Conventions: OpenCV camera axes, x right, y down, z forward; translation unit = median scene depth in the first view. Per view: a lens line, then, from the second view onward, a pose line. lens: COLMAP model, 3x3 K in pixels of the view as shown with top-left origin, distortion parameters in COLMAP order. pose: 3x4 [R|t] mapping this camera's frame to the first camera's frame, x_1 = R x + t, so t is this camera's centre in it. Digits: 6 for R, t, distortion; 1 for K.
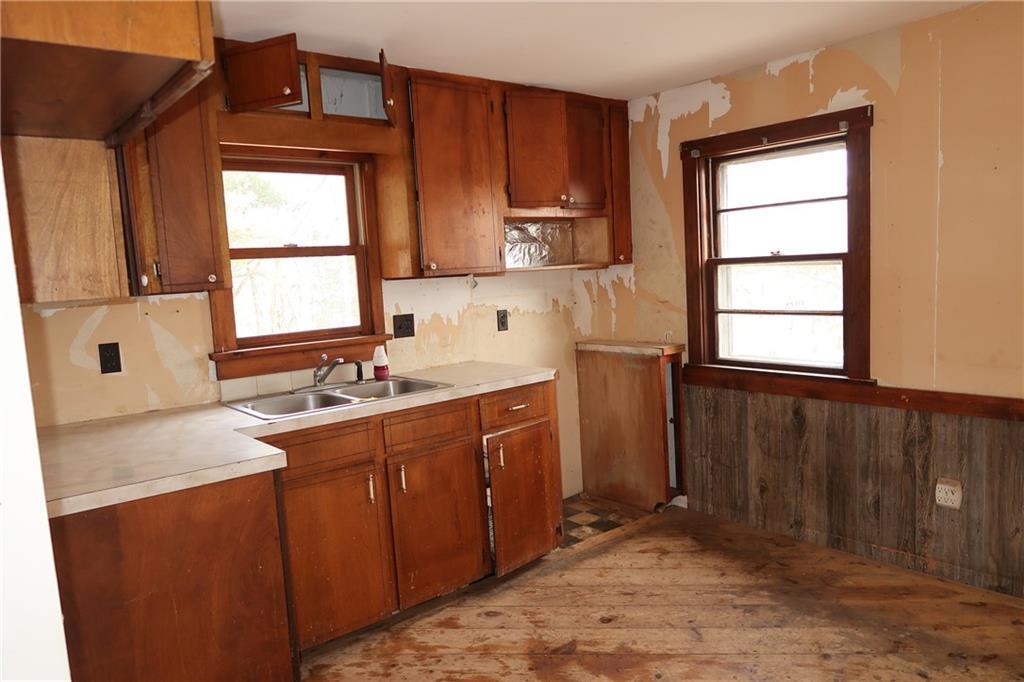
lens RADIAL K [[703.0, 0, 512.0], [0, 703.0, 341.0], [0, 0, 1]] dist [-0.025536, 0.004805]
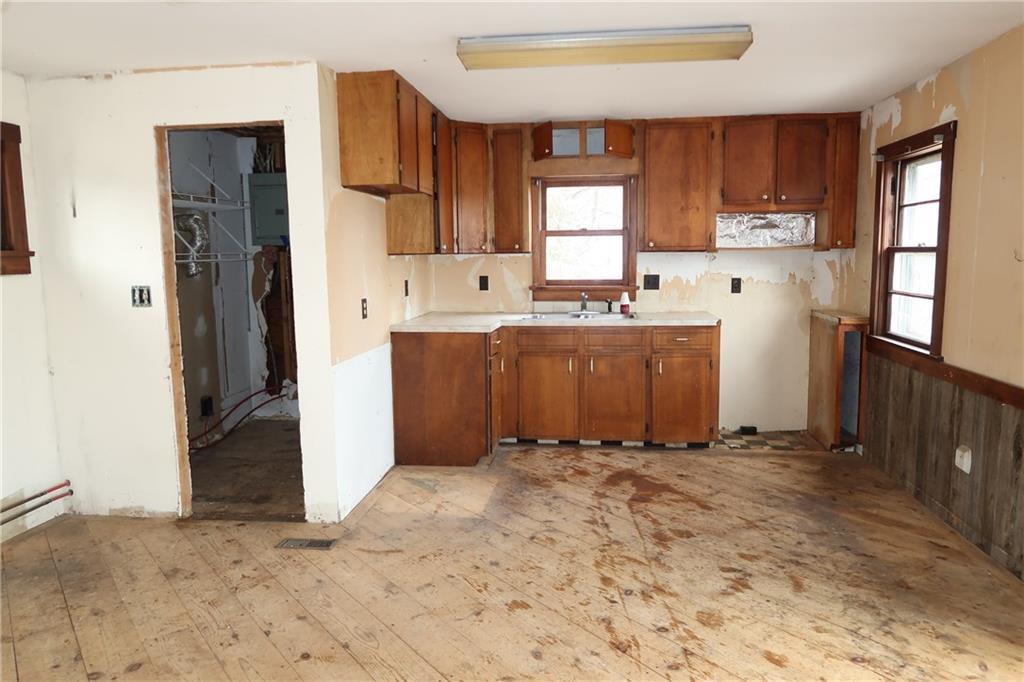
lens RADIAL K [[703.0, 0, 512.0], [0, 703.0, 341.0], [0, 0, 1]] dist [-0.025536, 0.004805]
pose [[0.684445, 0.136649, -0.716144, 0.833270], [-0.100734, 0.990582, 0.092740, -0.006352], [0.722072, 0.008665, 0.691764, -0.315438]]
